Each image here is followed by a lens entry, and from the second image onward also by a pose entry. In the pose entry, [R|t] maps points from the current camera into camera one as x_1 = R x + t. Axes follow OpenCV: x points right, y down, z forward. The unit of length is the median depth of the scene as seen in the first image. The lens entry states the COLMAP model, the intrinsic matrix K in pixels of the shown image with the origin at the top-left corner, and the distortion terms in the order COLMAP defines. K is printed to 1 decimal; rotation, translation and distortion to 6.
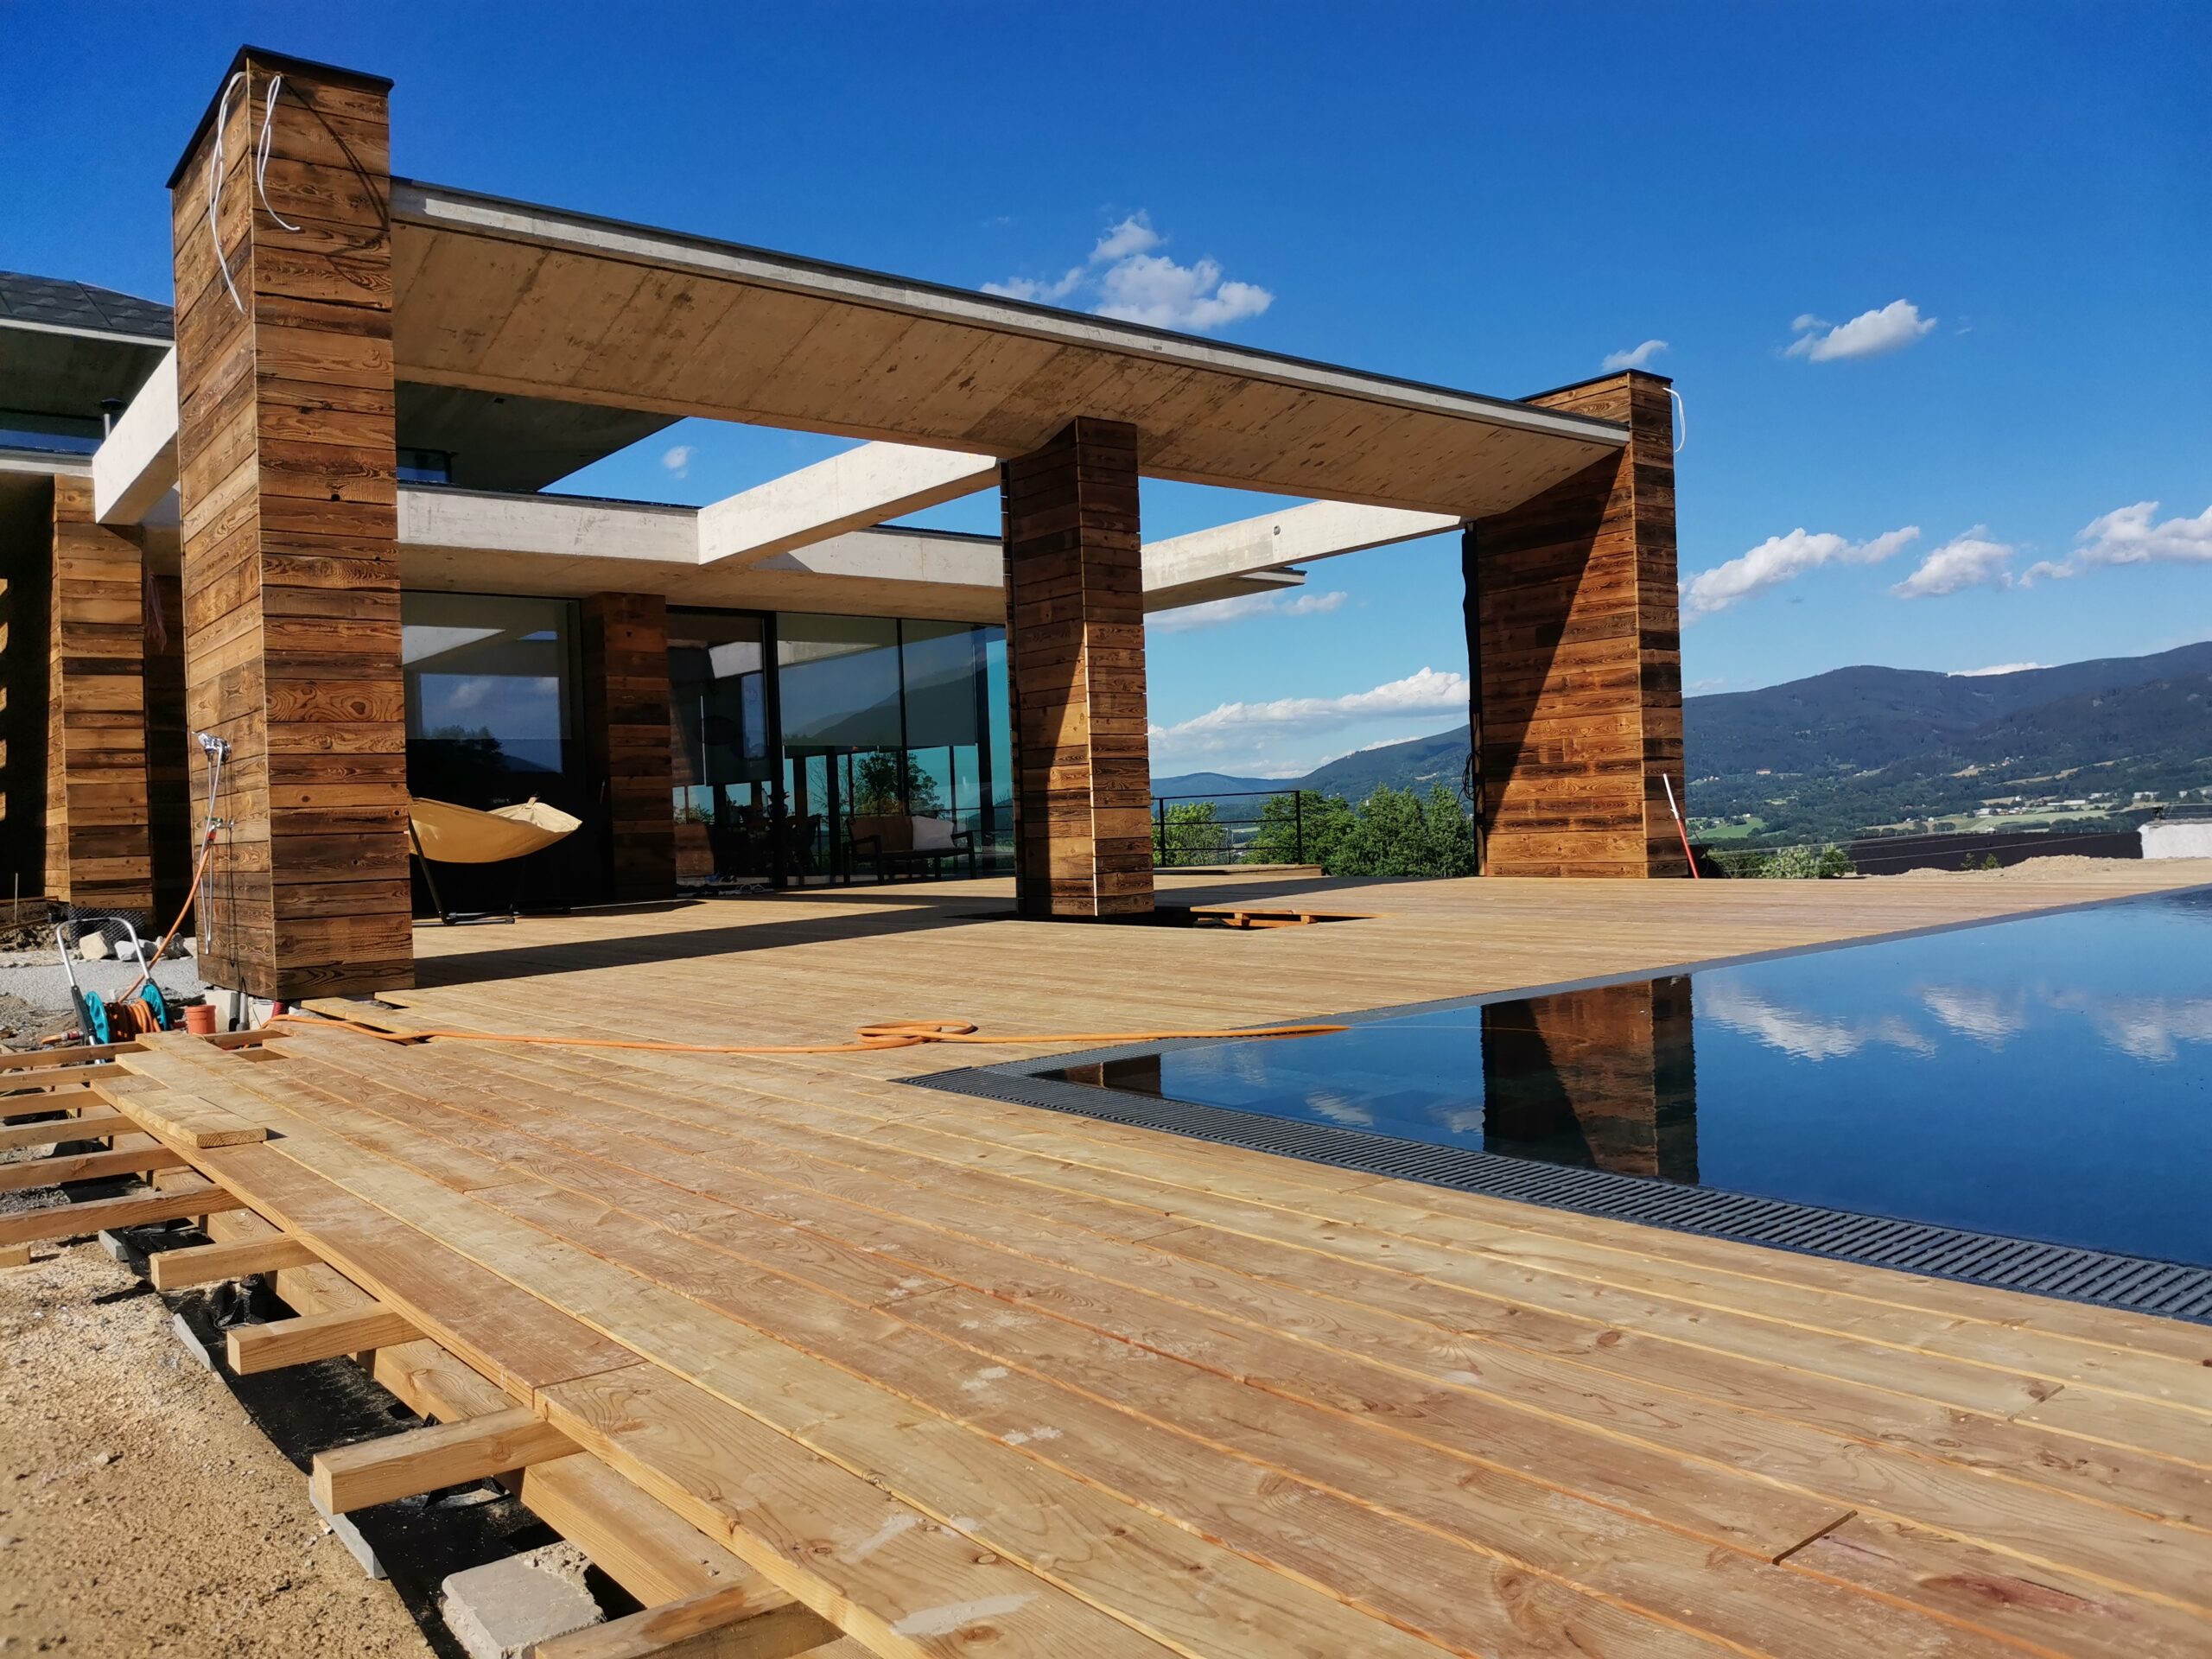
lens RADIAL K [[1655.9, 0, 1114.0], [0, 1655.9, 863.6], [0, 0, 1]] dist [0.051106, -0.134084]
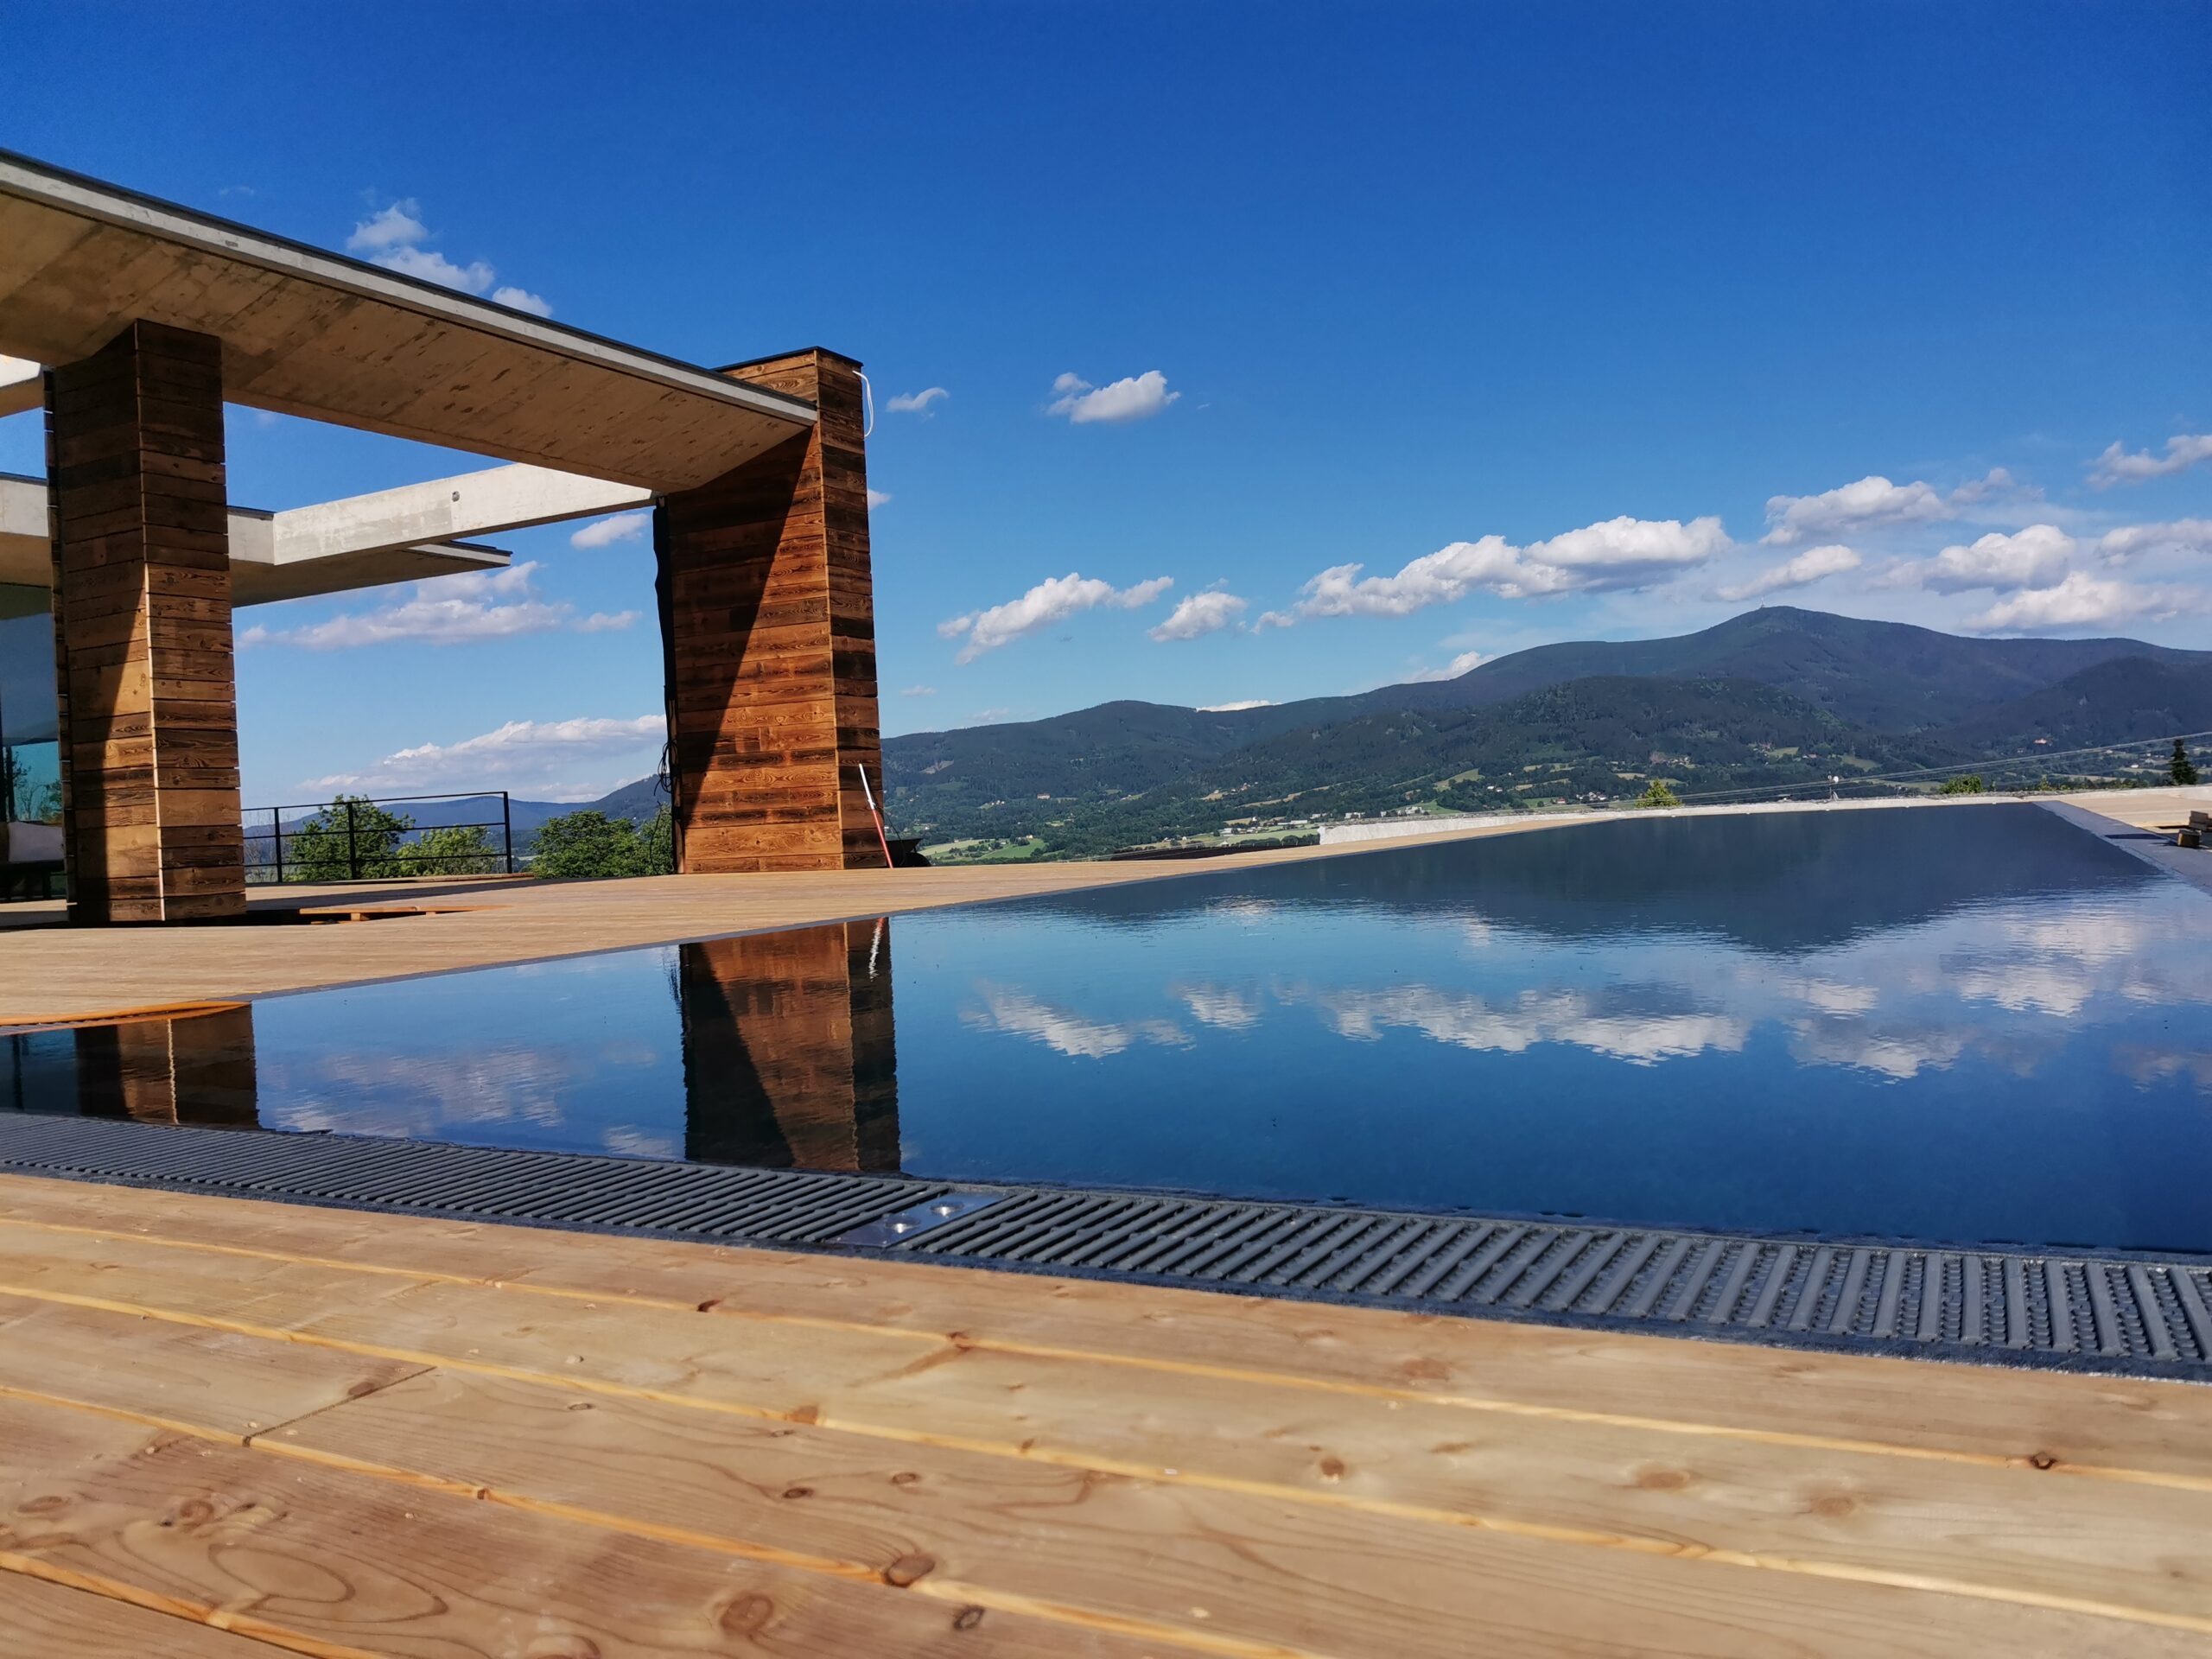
lens RADIAL K [[1670.7, 0, 1106.0], [0, 1670.7, 829.5], [0, 0, 1]] dist [0.045584, -0.140378]
pose [[0.917554, -0.007773, 0.397536, 0.086596], [0.021813, 0.999287, -0.030808, 0.021737], [-0.397013, 0.036940, 0.917069, 0.050211]]
